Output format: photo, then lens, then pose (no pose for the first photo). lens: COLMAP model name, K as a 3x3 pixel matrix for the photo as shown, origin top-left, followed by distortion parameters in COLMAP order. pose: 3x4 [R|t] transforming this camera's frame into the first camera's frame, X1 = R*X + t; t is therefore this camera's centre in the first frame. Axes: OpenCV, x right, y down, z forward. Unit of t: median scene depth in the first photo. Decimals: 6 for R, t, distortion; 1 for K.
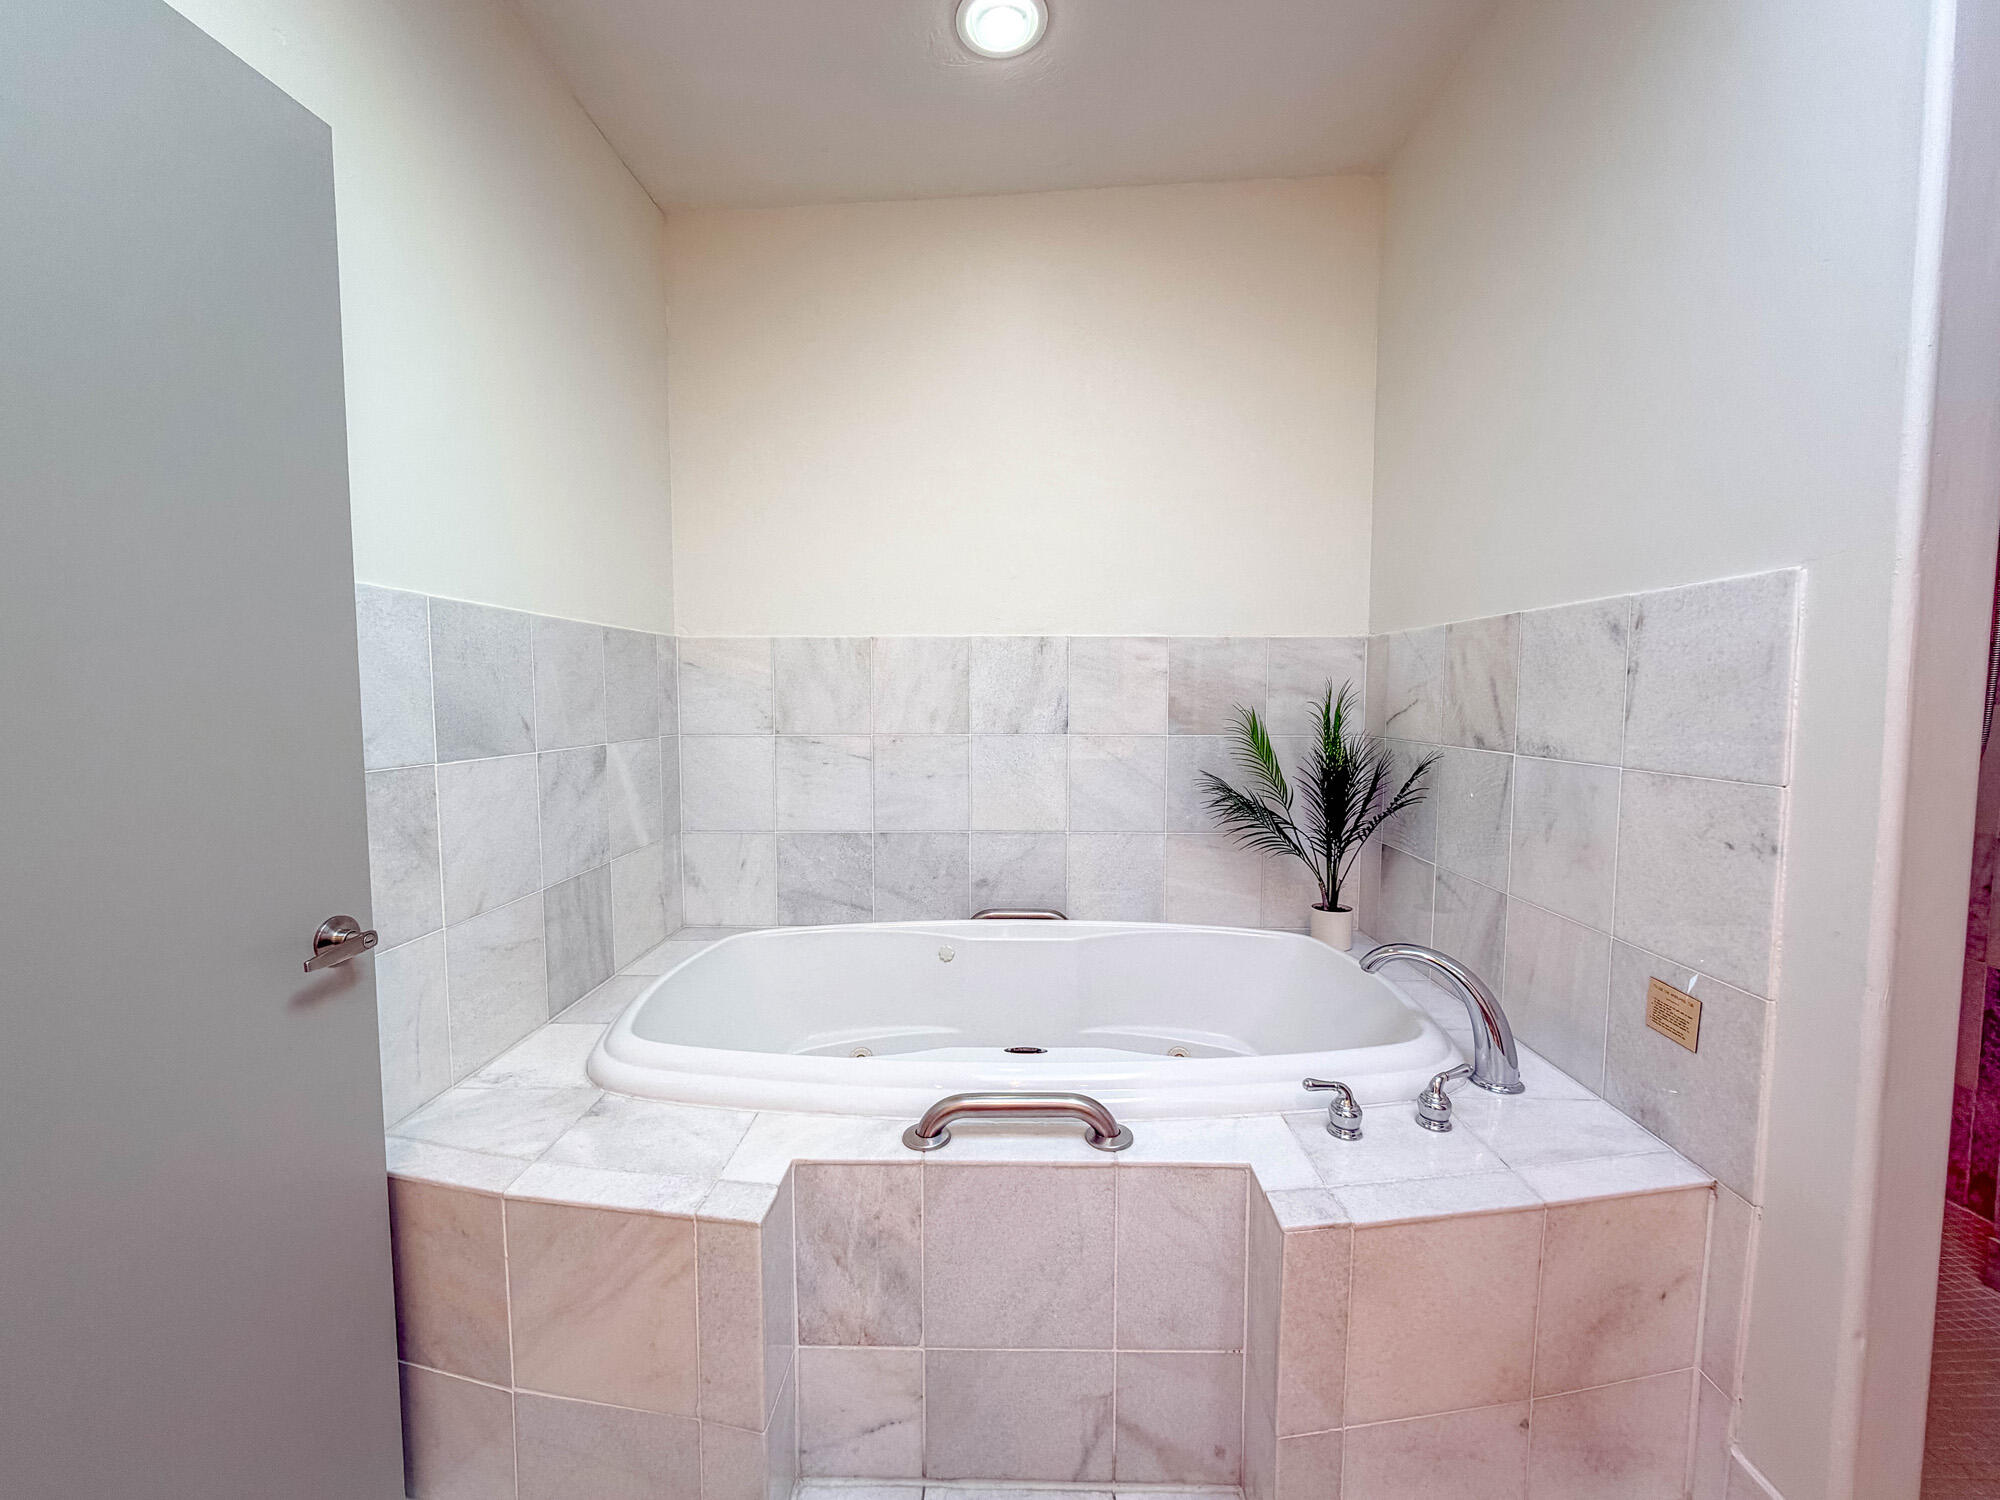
lens RADIAL K [[806.3, 0, 1003.8], [0, 806.3, 749.1], [0, 0, 1]] dist [-0.000302, -0.000183]
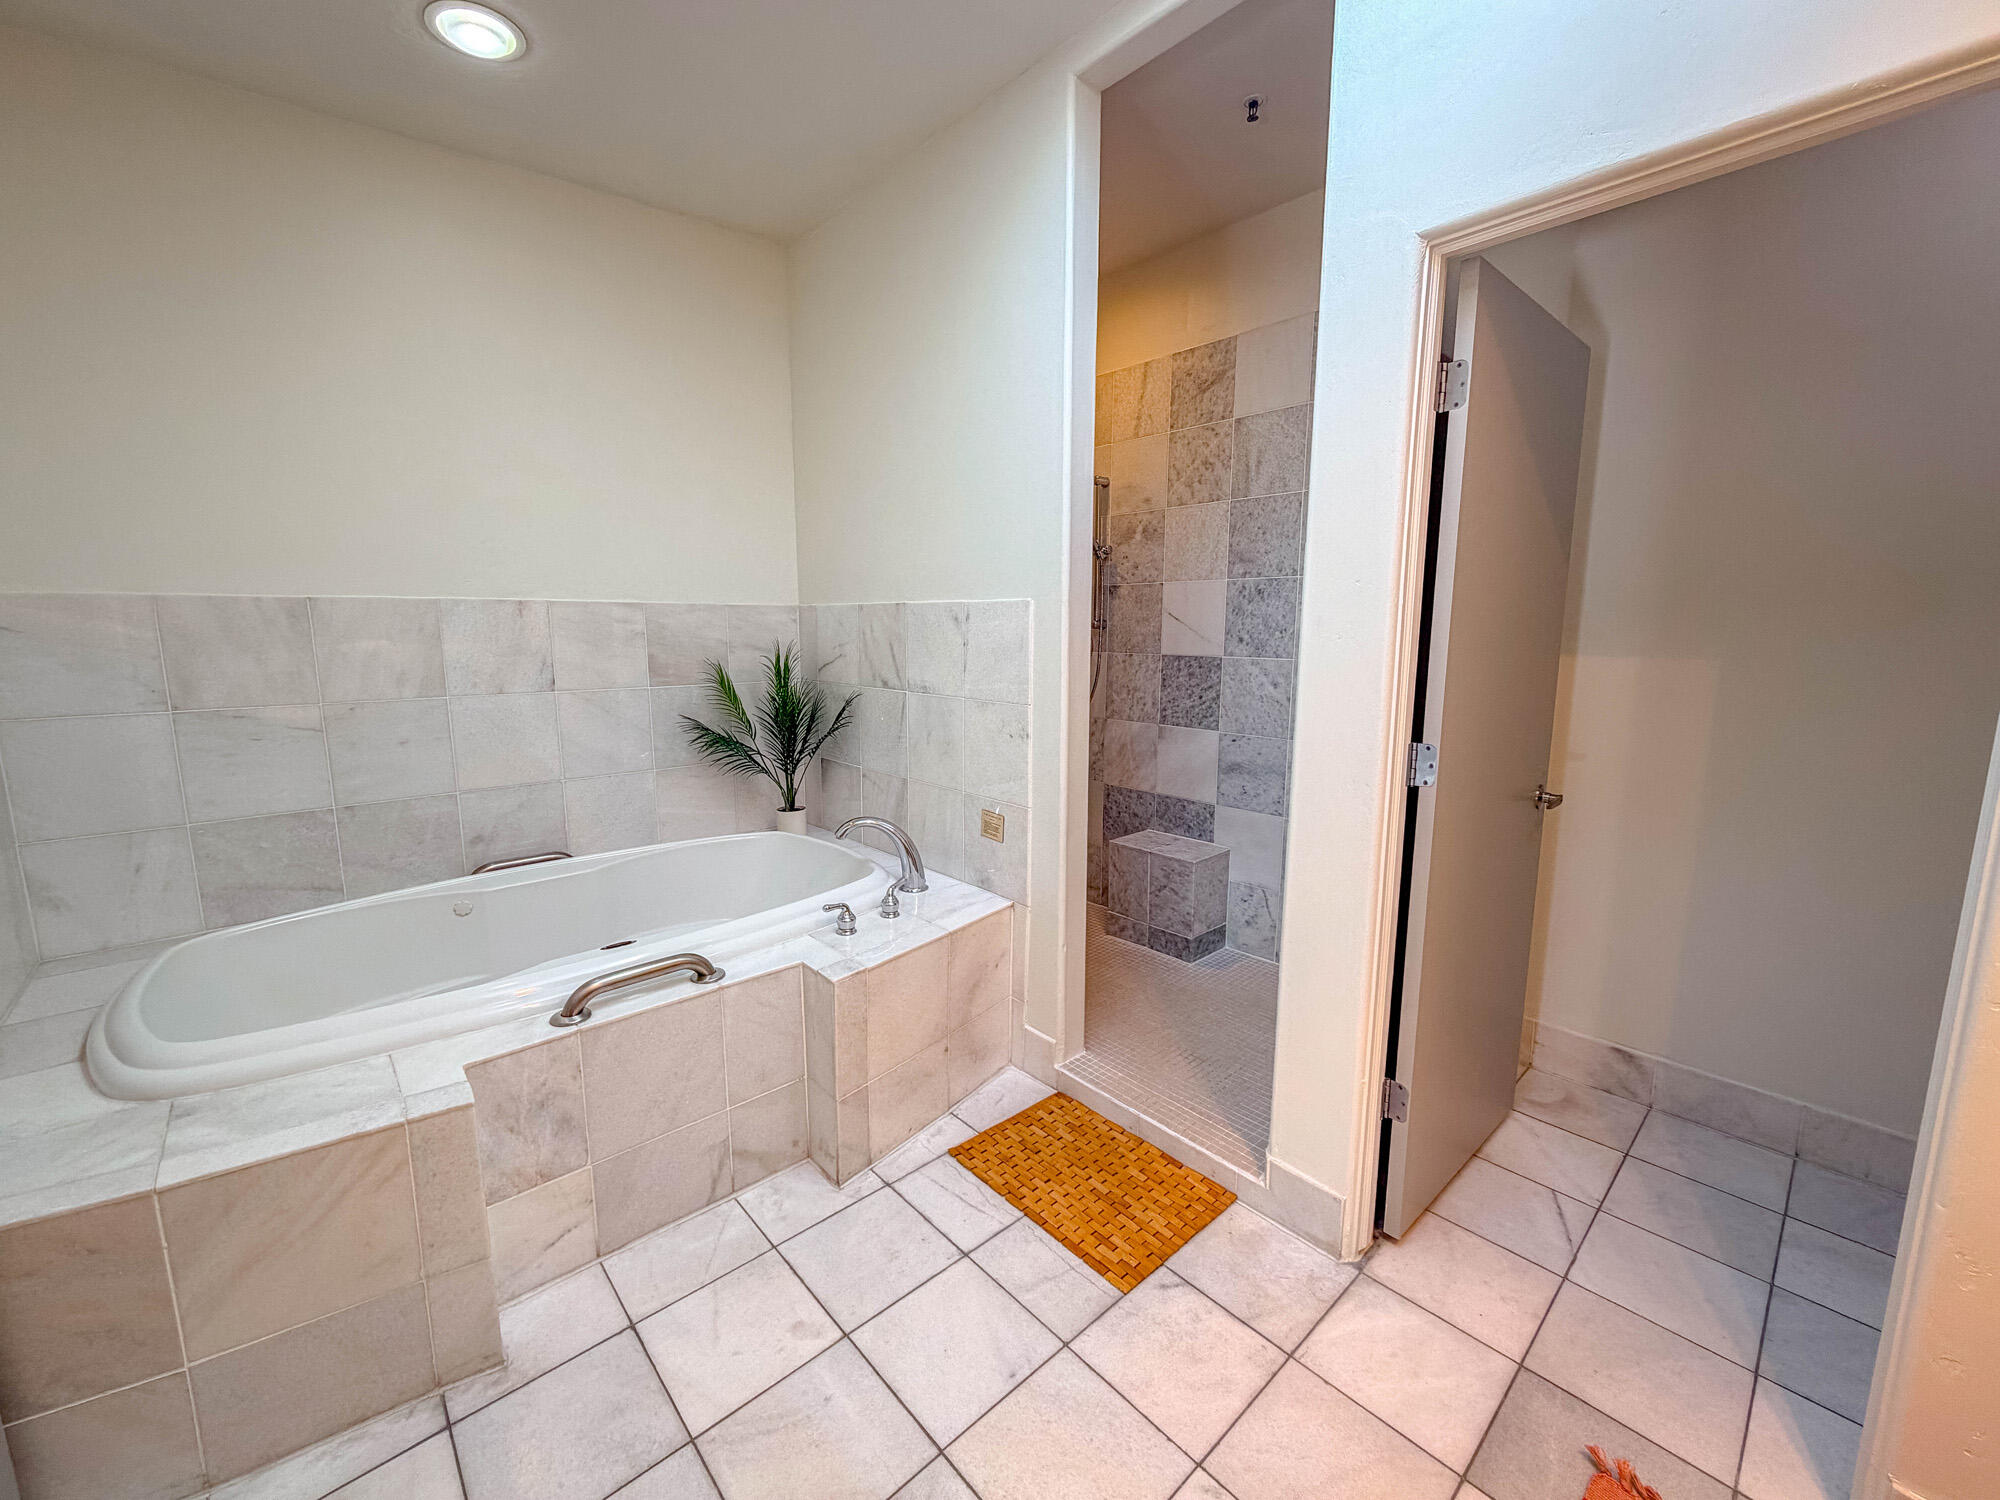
lens RADIAL K [[806.3, 0, 1003.8], [0, 806.3, 749.1], [0, 0, 1]] dist [-0.000302, -0.000183]
pose [[0.730963, -0.105173, 0.674264, -0.385178], [0.045124, 0.993339, 0.106024, -0.050238], [-0.680924, -0.047074, 0.730840, -0.373519]]
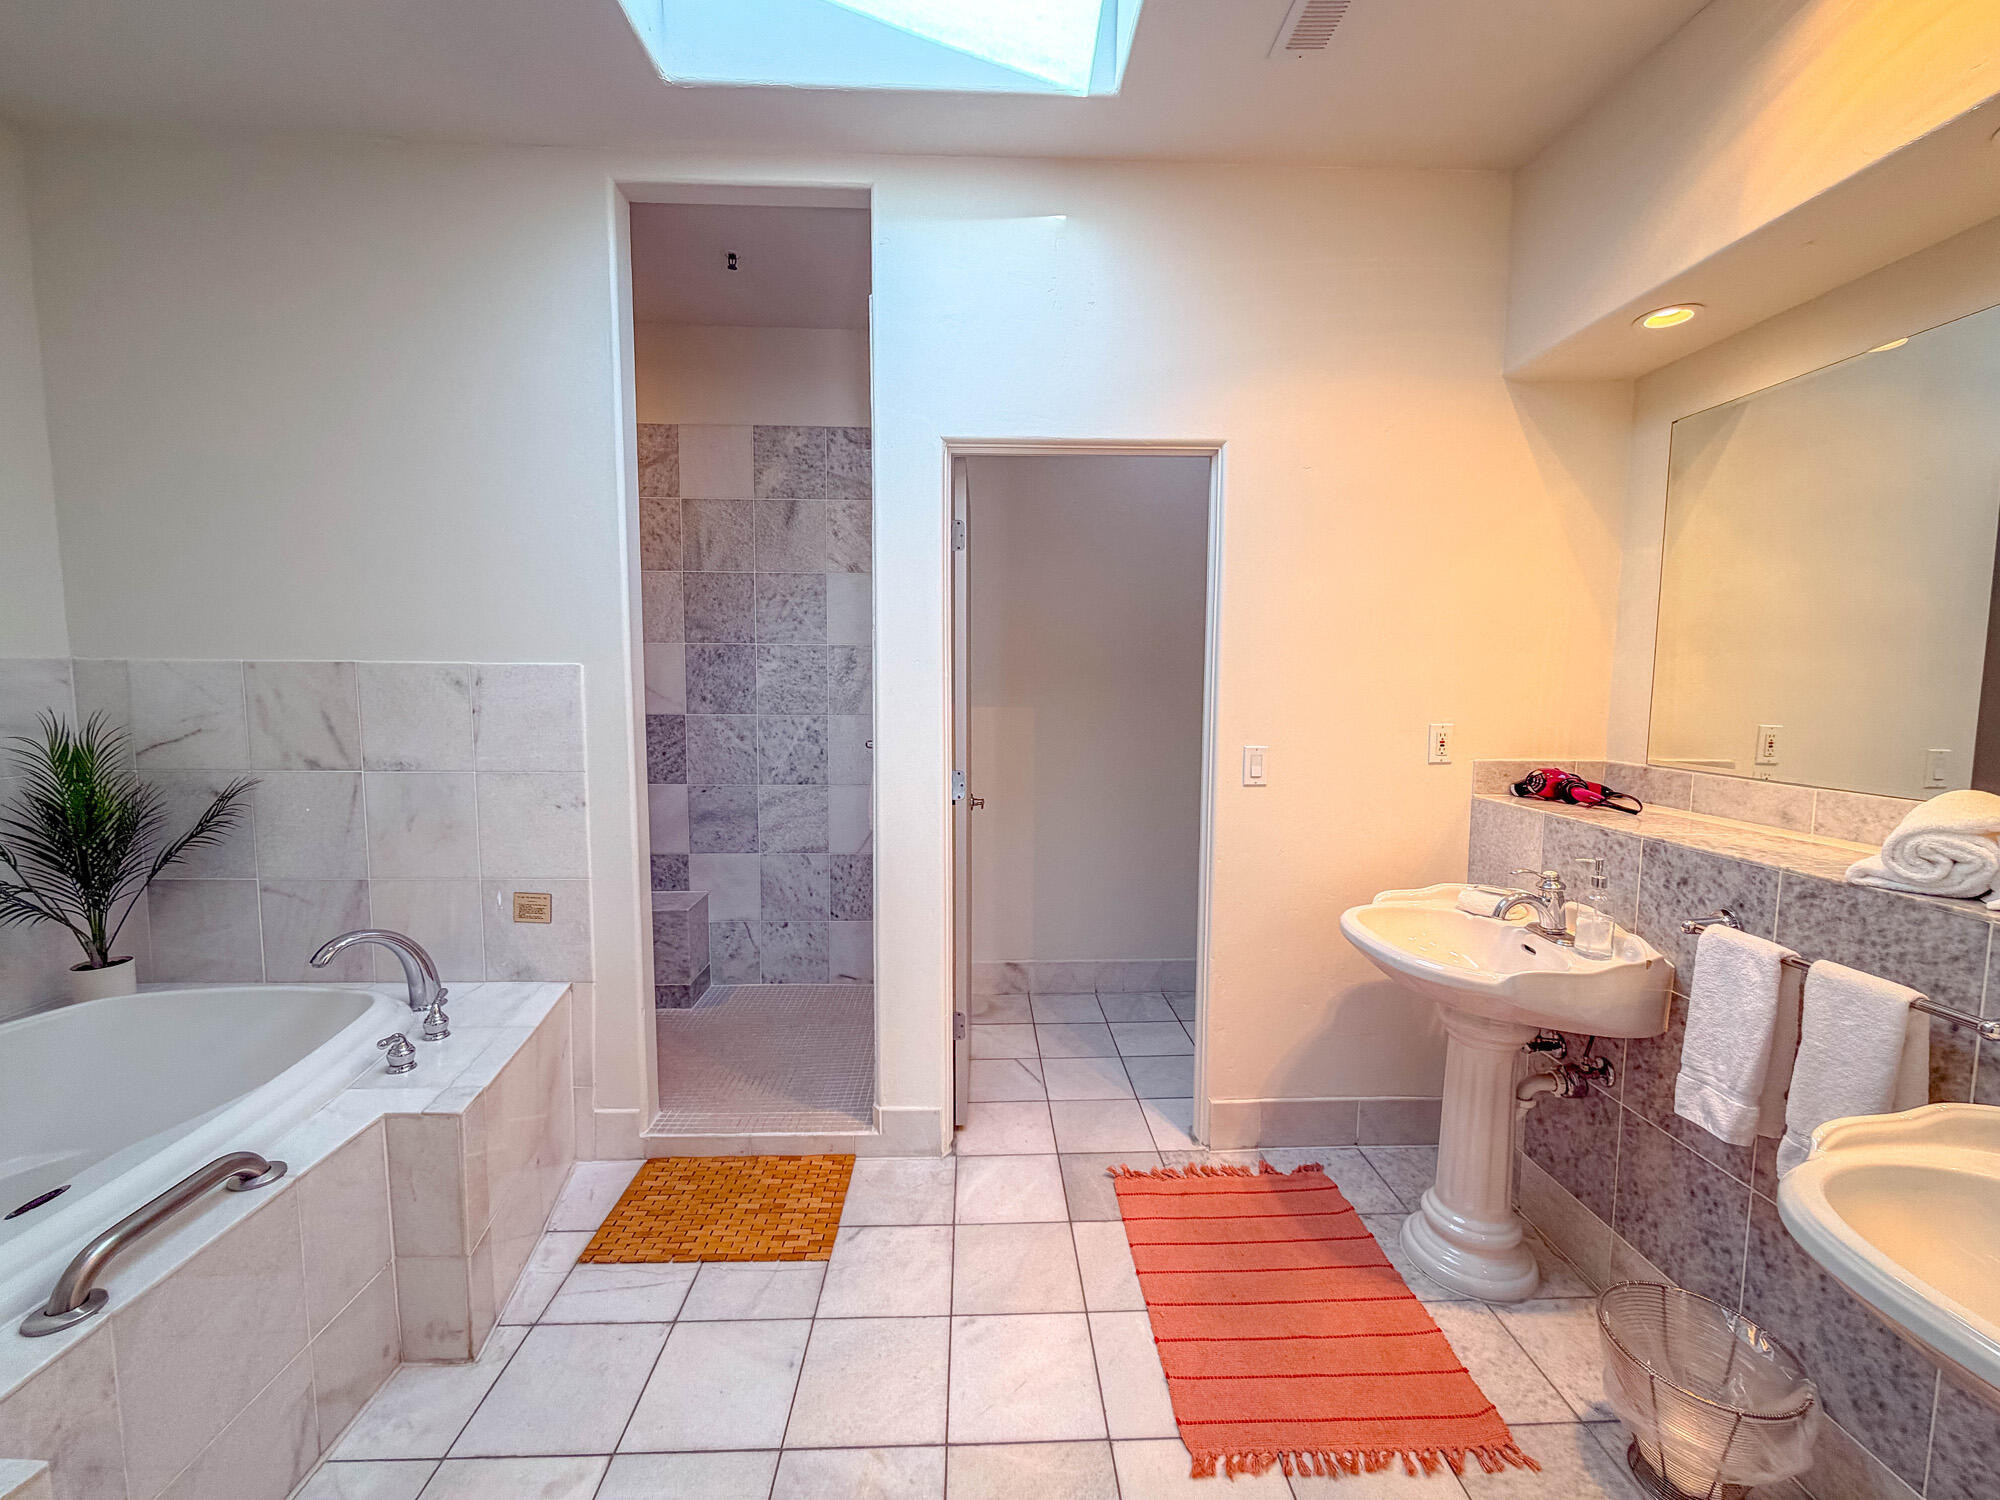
lens RADIAL K [[806.3, 0, 1003.8], [0, 806.3, 749.1], [0, 0, 1]] dist [-0.000302, -0.000183]
pose [[-0.050645, -0.091856, 0.994484, -0.849626], [0.060055, 0.993679, 0.094840, -0.108773], [-0.996910, 0.064527, -0.044808, 0.032705]]
